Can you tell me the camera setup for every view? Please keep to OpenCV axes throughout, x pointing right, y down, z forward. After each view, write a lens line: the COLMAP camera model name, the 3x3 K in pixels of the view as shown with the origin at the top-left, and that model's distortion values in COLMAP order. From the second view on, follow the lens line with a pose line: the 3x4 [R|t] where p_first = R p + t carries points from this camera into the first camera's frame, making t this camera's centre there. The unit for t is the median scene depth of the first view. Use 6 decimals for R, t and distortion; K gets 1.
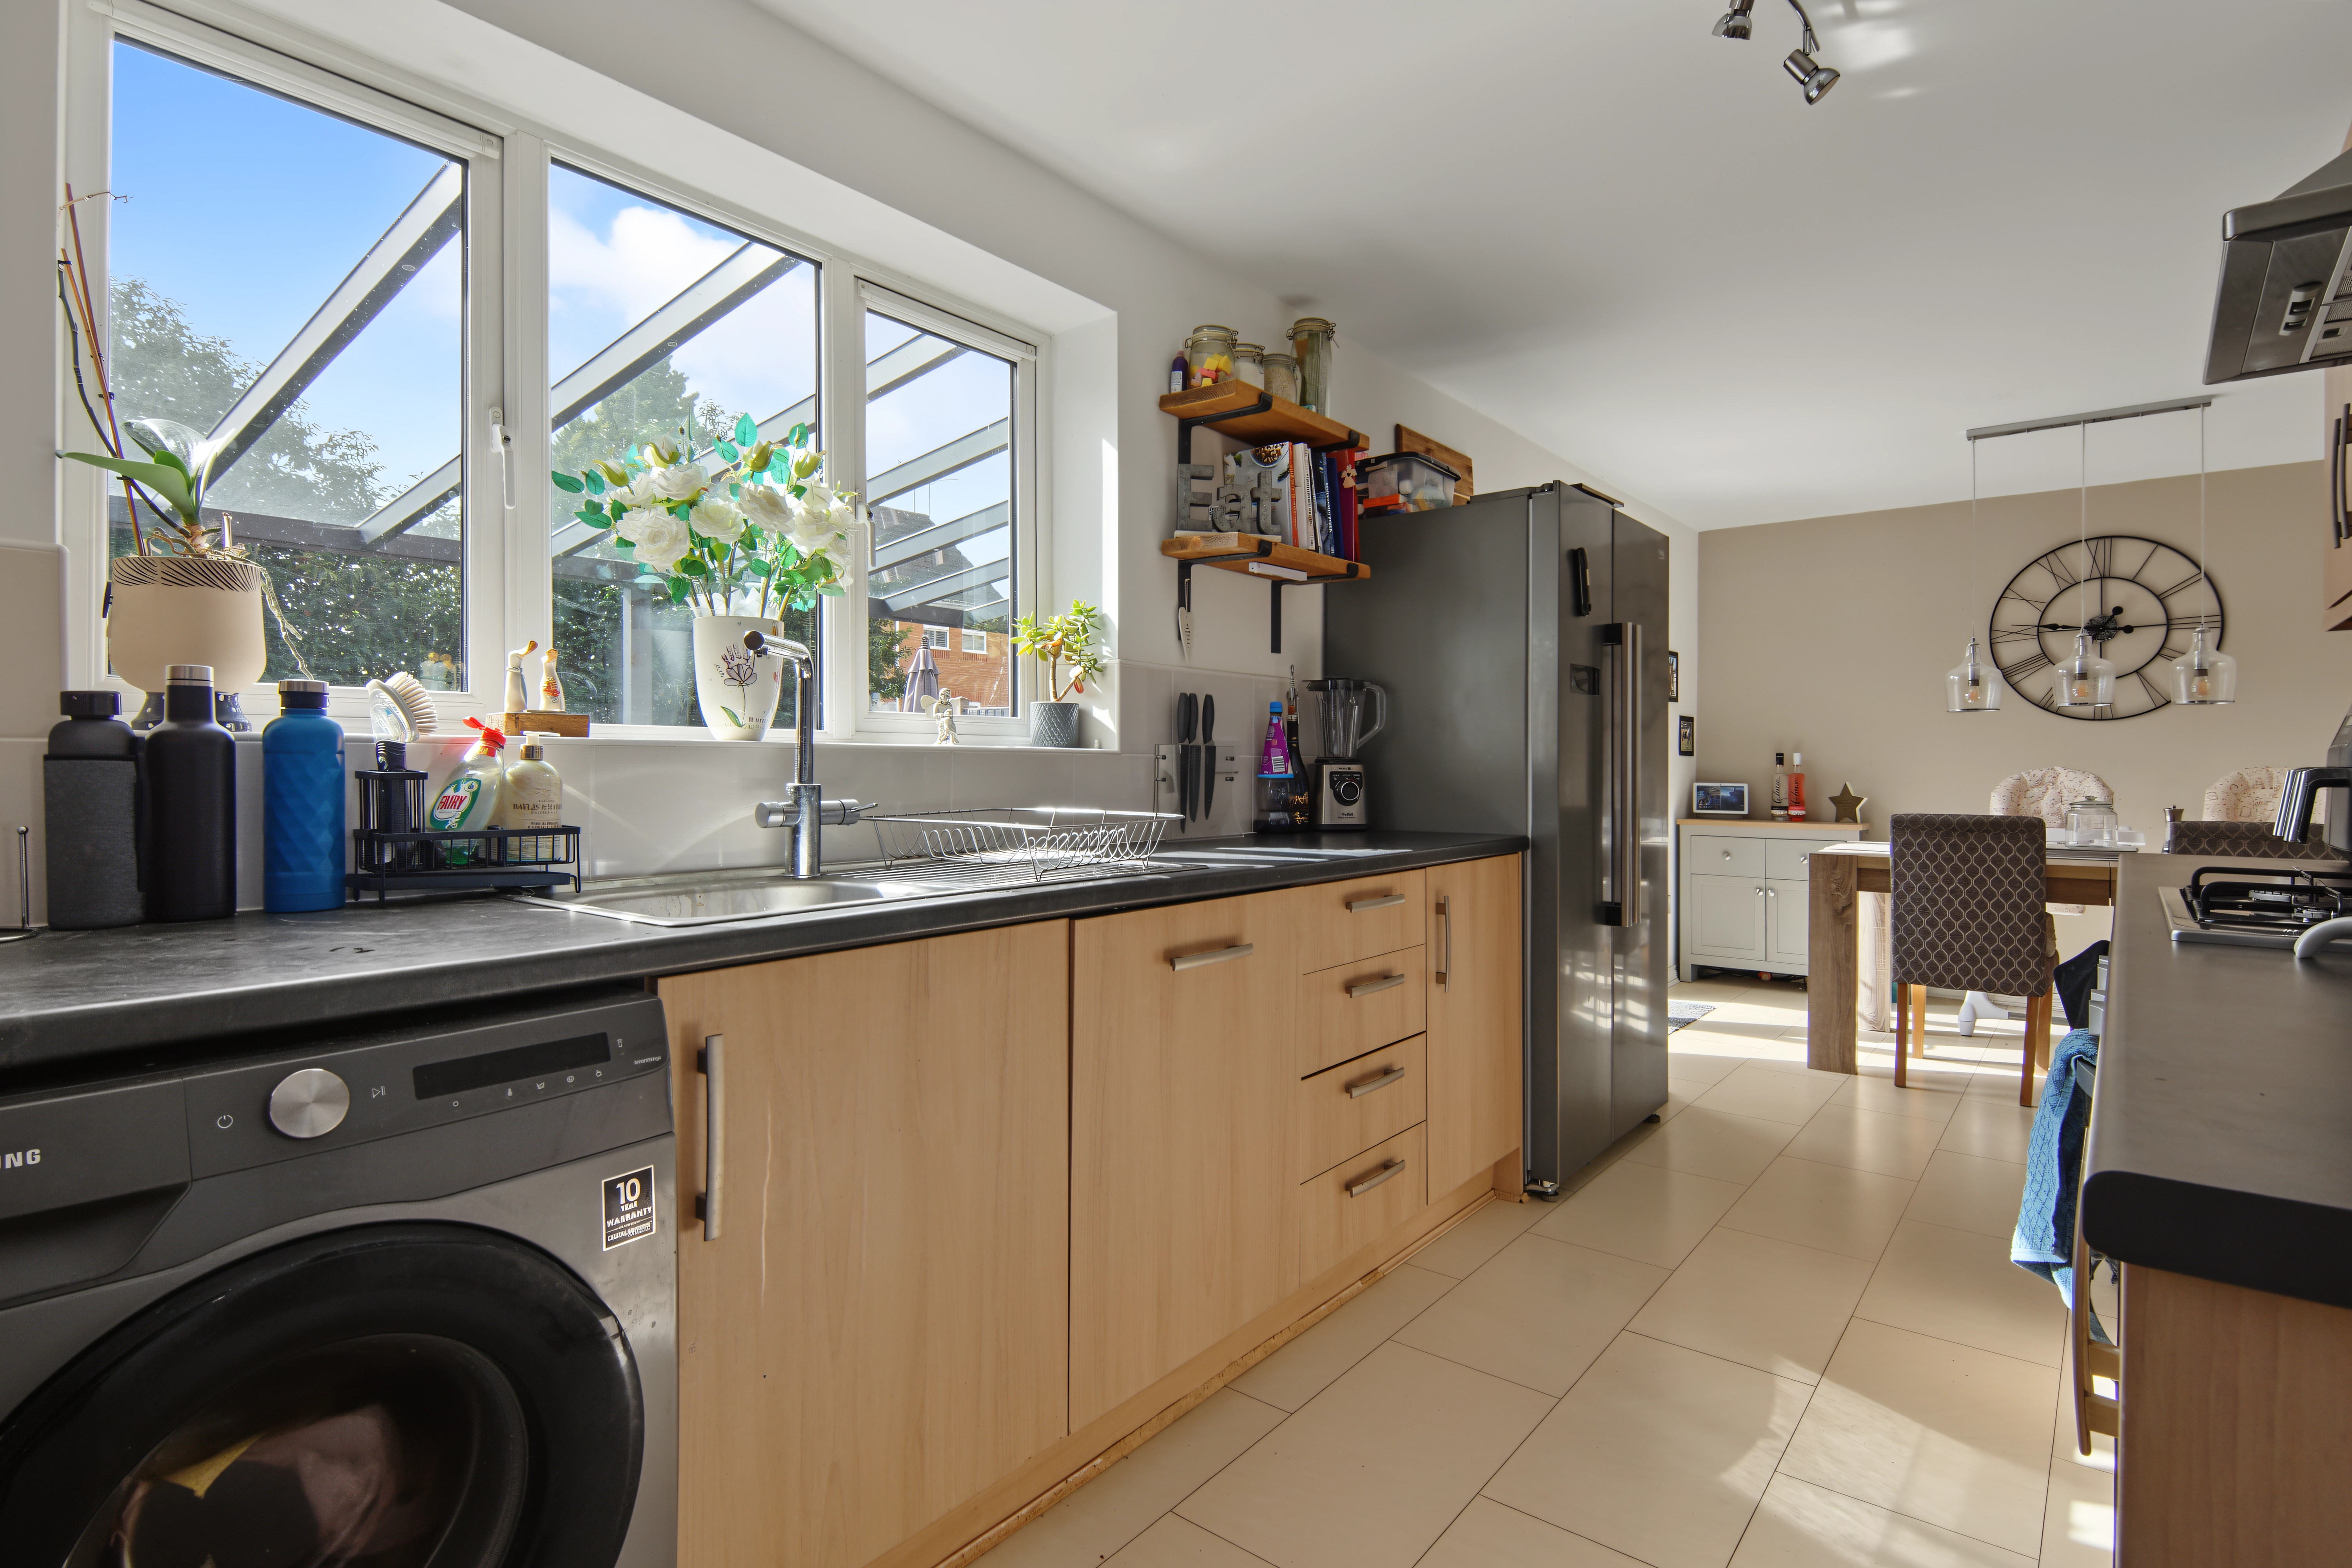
lens RADIAL K [[1155.7, 0, 1166.3], [0, 1155.7, 782.0], [0, 0, 1]] dist [0.032825, -0.028023]
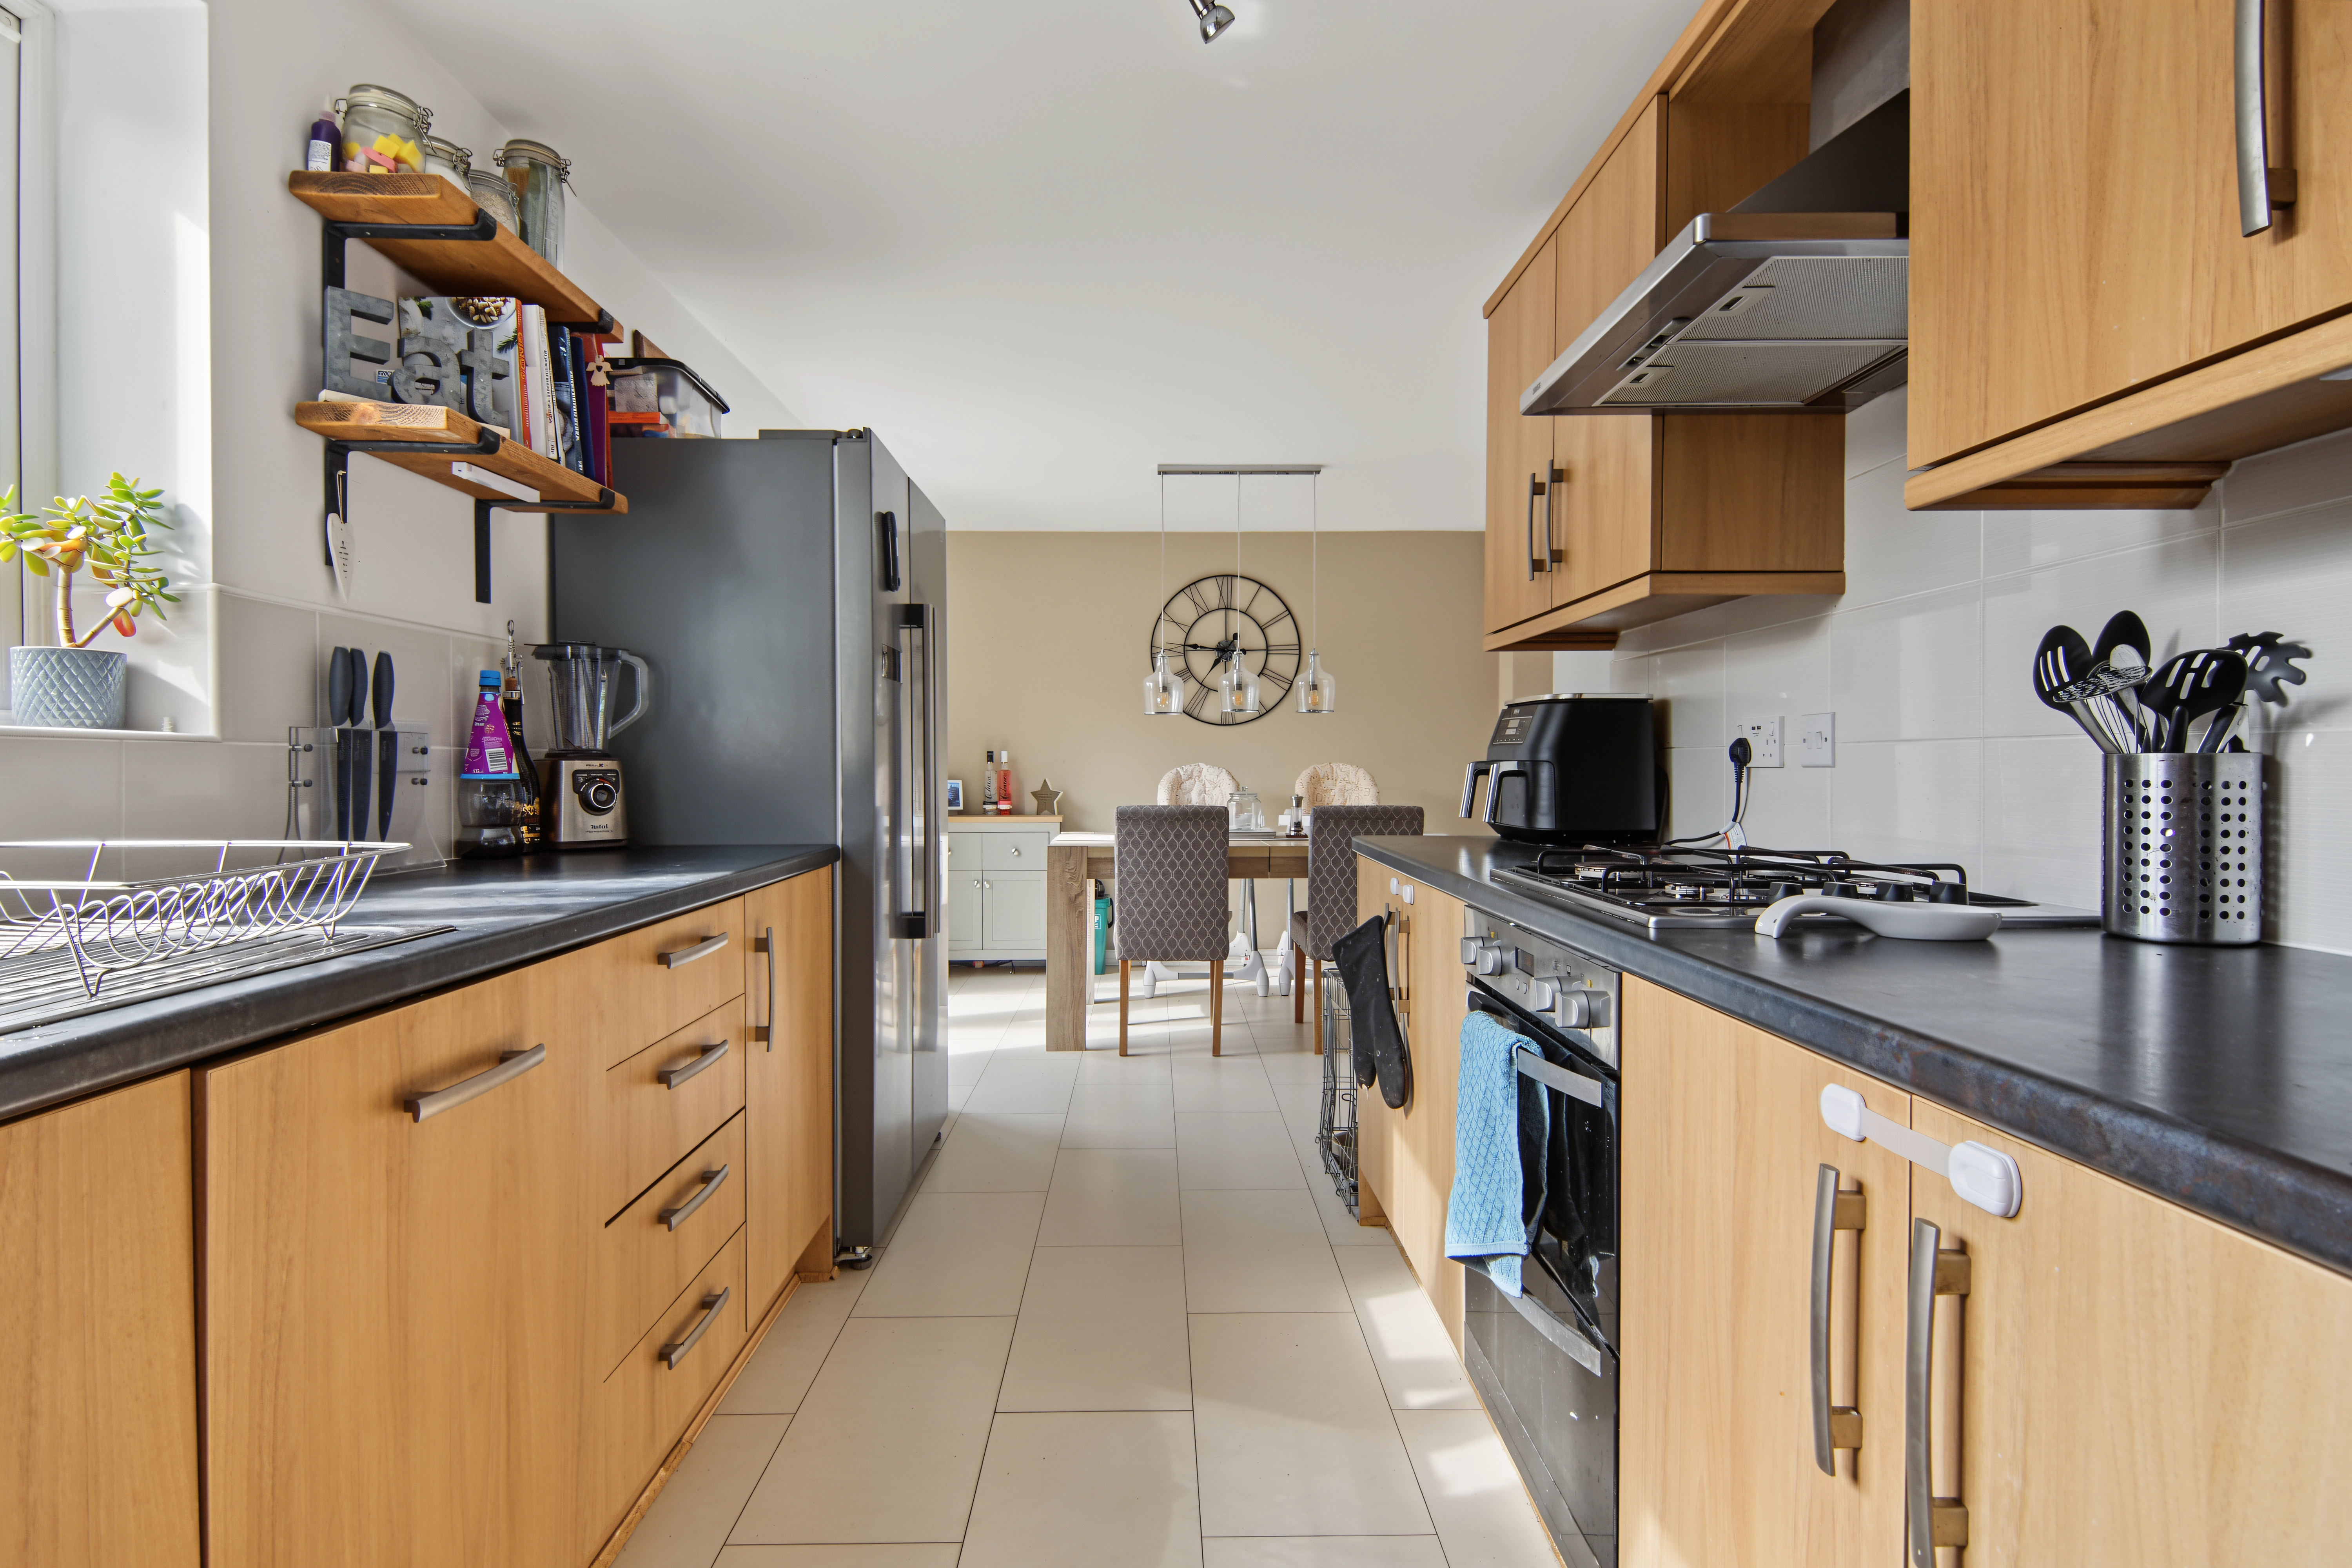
lens RADIAL K [[1155.7, 0, 1166.3], [0, 1155.7, 782.0], [0, 0, 1]] dist [0.032825, -0.028023]
pose [[0.769400, -0.012578, 0.638644, -0.042380], [0.012120, 0.999914, 0.005091, -0.000420], [-0.638653, 0.003823, 0.769485, 0.195178]]
